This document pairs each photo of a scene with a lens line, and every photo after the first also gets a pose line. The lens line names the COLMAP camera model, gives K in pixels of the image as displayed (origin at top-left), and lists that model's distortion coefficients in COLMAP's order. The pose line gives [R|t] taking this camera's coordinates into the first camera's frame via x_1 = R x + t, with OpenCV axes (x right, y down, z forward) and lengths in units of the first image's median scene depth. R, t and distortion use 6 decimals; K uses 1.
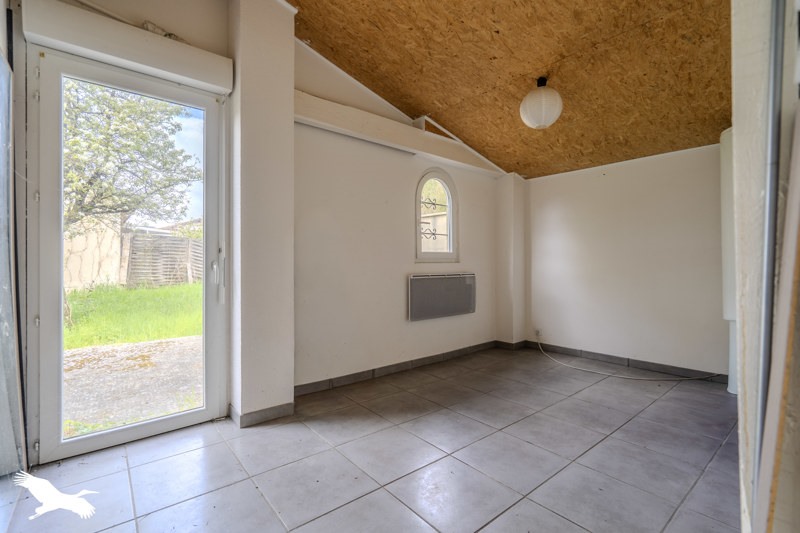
lens RADIAL K [[362.6, 0, 400.4], [0, 362.6, 259.3], [0, 0, 1]] dist [0.000684, 0.000306]
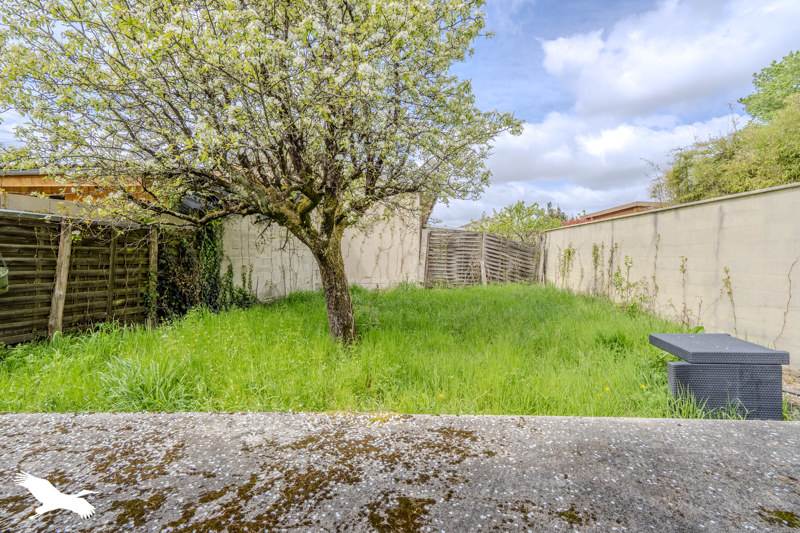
lens RADIAL K [[362.6, 0, 400.4], [0, 362.6, 259.3], [0, 0, 1]] dist [0.000684, 0.000306]
pose [[0.742006, 0.003874, -0.670382, -0.168449], [0.001359, 0.999973, 0.007283, 0.001040], [0.670392, -0.006316, 0.741980, 0.257672]]
